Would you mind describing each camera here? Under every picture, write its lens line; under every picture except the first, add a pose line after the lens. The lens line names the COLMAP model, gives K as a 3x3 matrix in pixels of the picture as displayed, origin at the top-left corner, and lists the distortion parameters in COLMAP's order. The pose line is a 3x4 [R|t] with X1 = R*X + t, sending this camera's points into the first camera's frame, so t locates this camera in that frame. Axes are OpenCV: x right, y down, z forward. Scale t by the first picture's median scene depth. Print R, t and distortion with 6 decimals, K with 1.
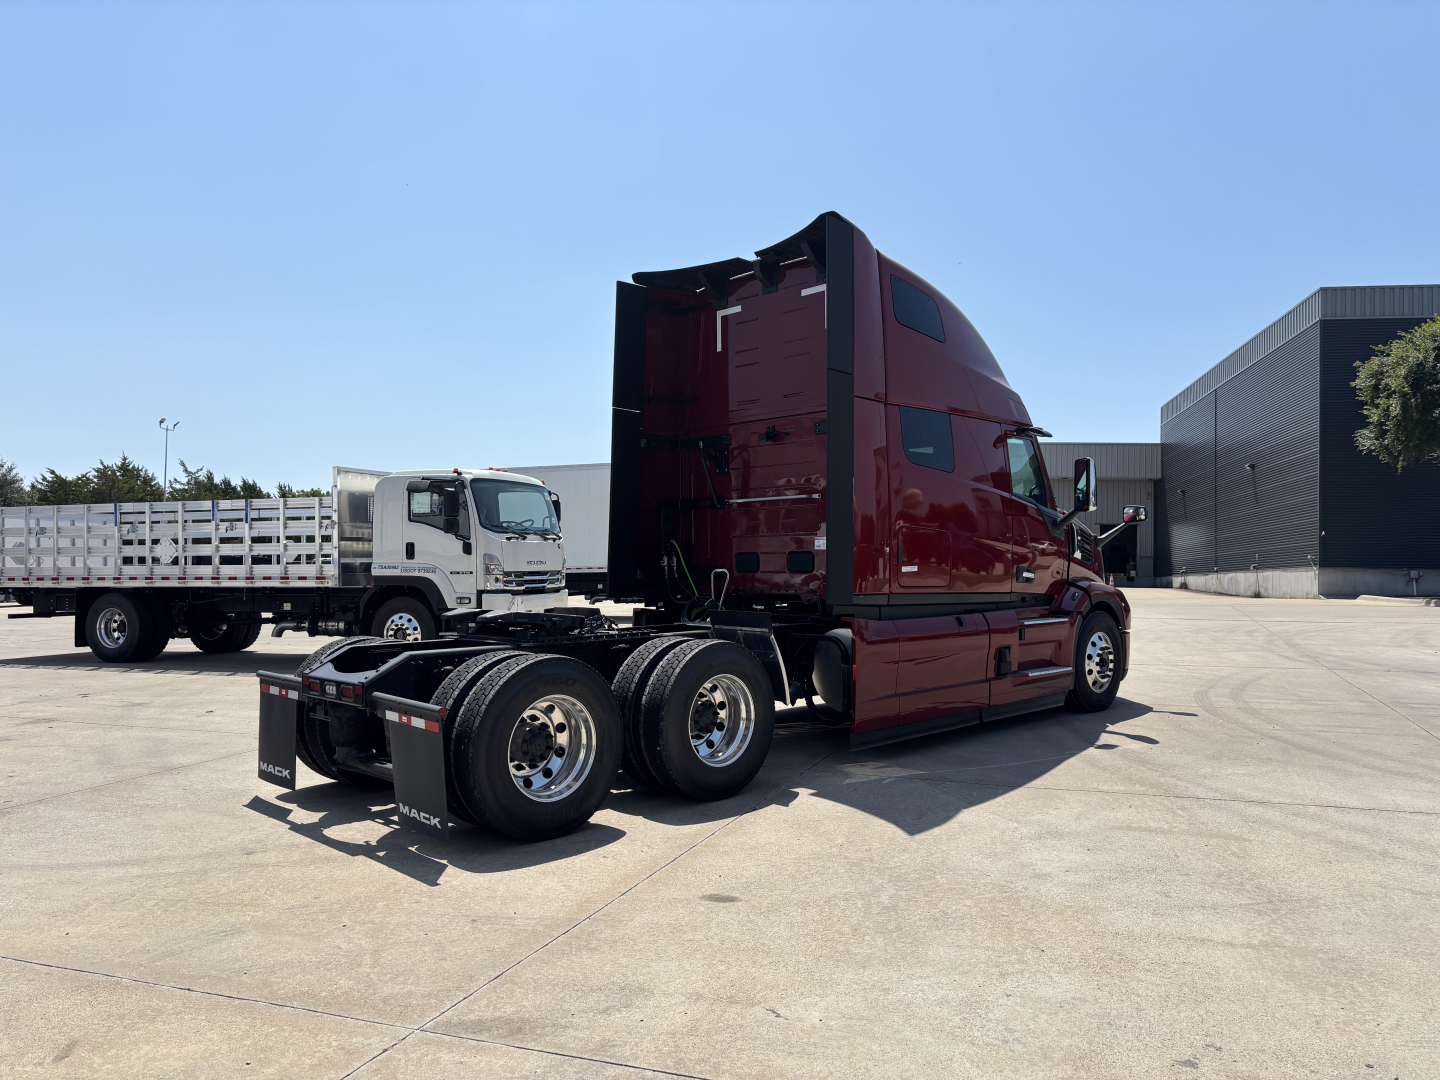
lens RADIAL K [[1067.7, 0, 735.0], [0, 1067.7, 550.2], [0, 0, 1]] dist [0.070254, -0.072111]
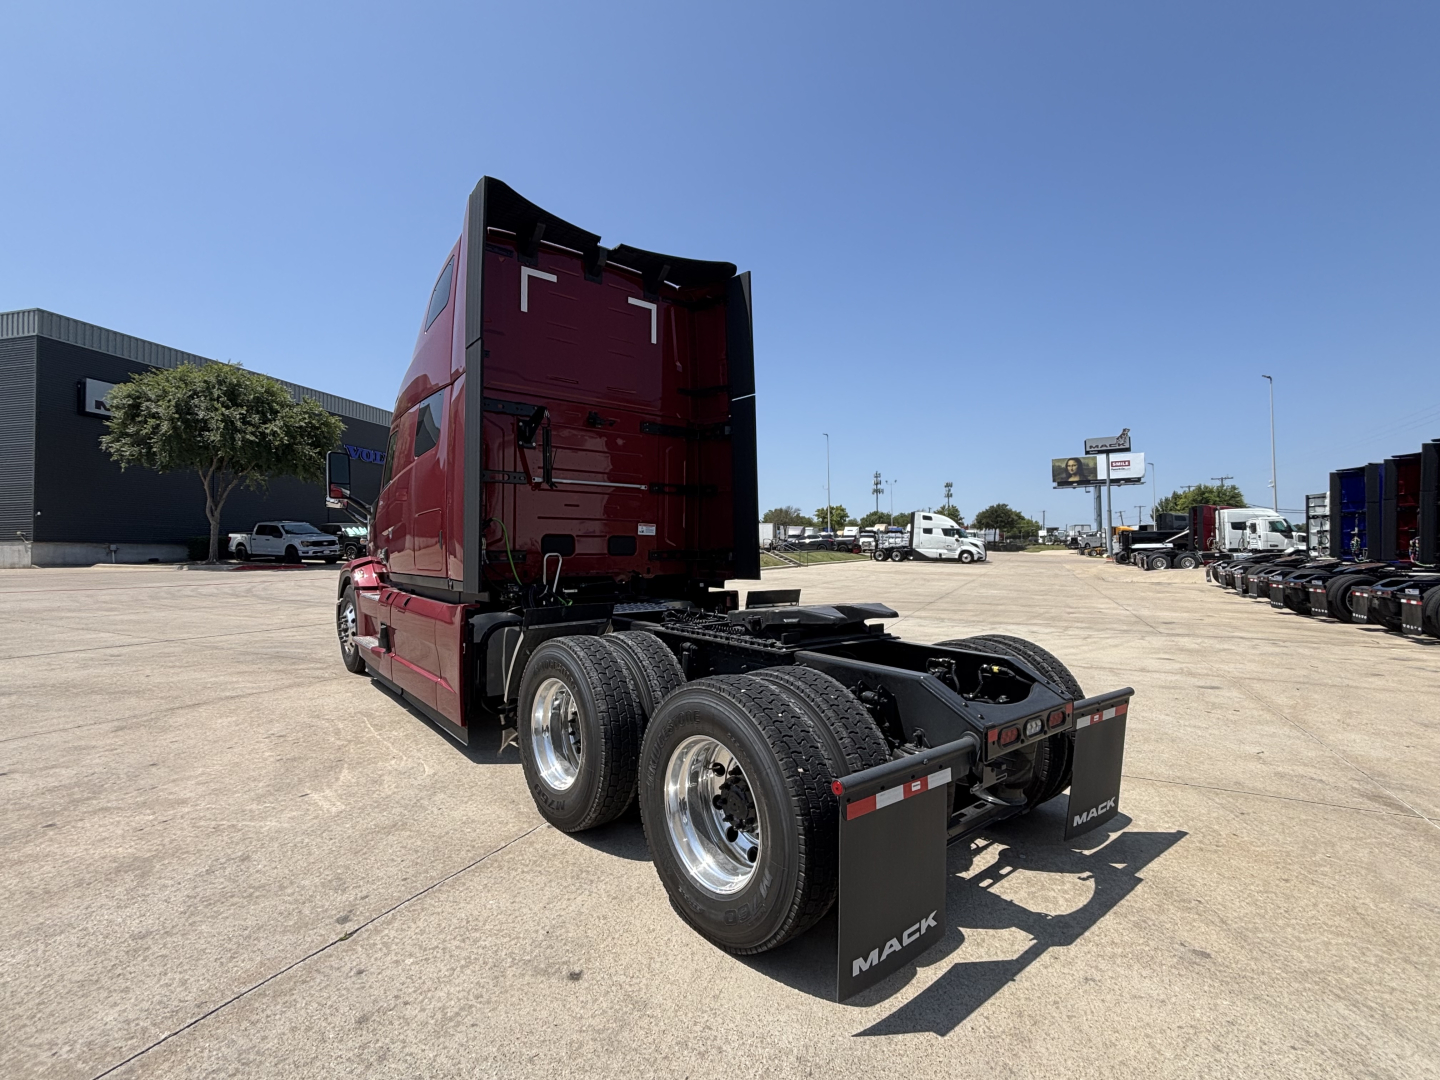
lens RADIAL K [[664.0, 0, 720.0], [0, 664.0, 540.0], [0, 0, 1]] dist [0.000903, 0.000504]
pose [[0.082477, 0.008511, 0.996557, -0.576264], [-0.022149, 0.999732, -0.006705, 0.007679], [-0.996347, -0.021520, 0.082643, 0.807321]]
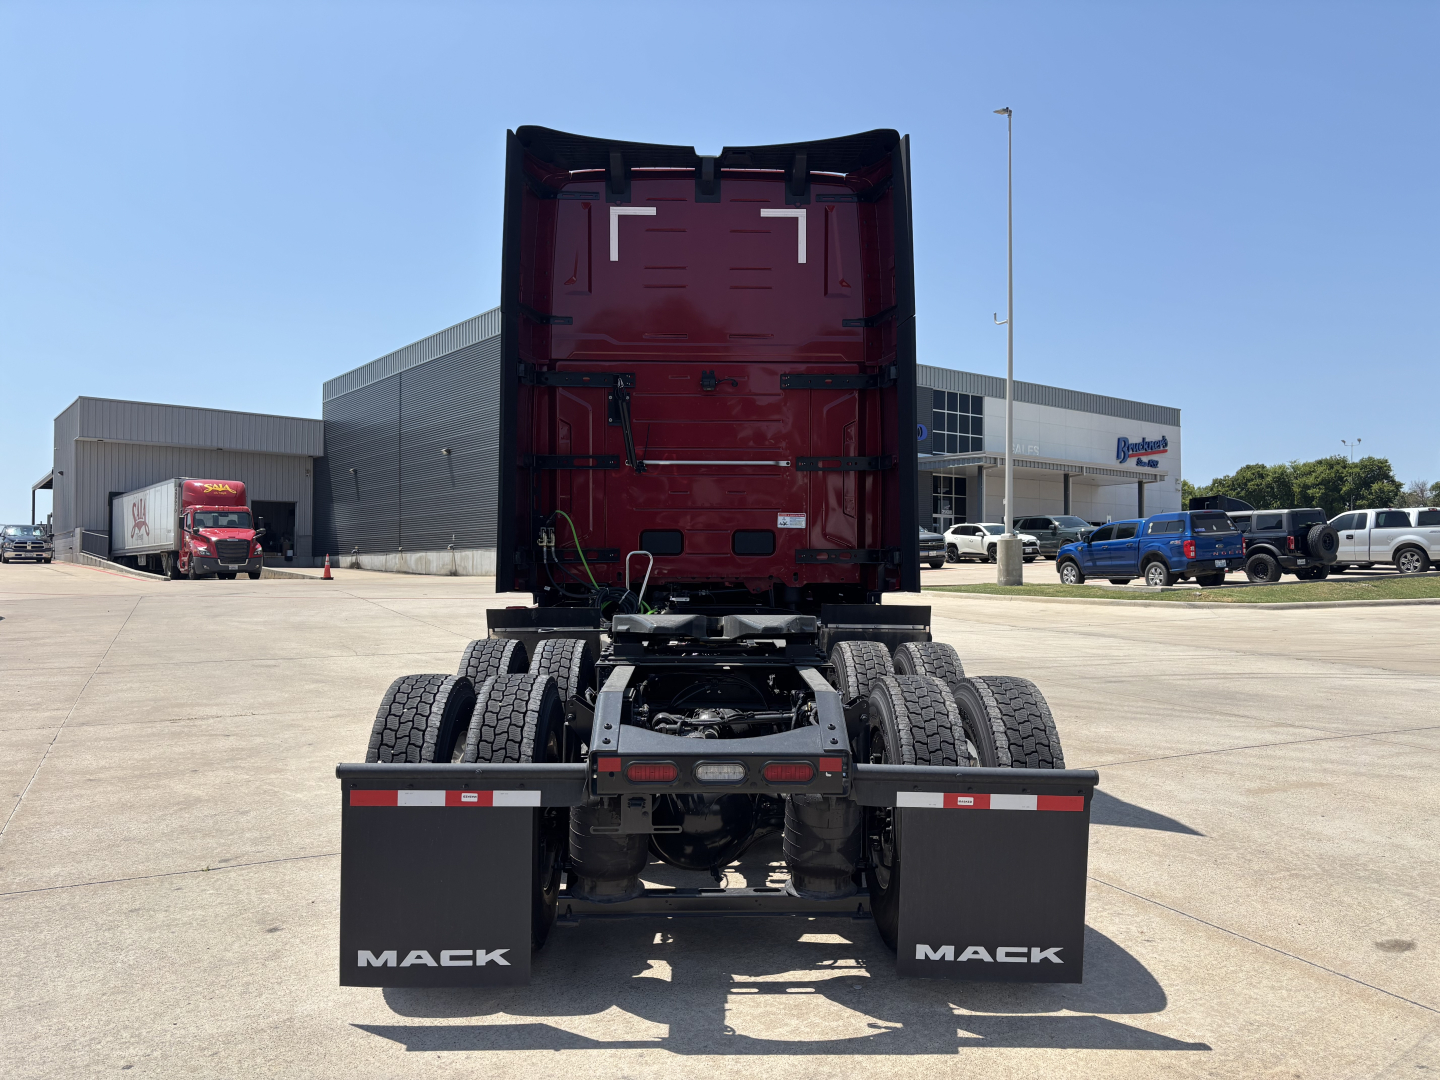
lens RADIAL K [[1067.7, 0, 735.0], [0, 1067.7, 550.2], [0, 0, 1]] dist [0.070254, -0.072111]
pose [[0.679808, 0.001986, 0.733388, -0.525901], [-0.016155, 0.999794, 0.012267, 0.007244], [-0.733212, -0.020187, 0.679700, 0.432134]]
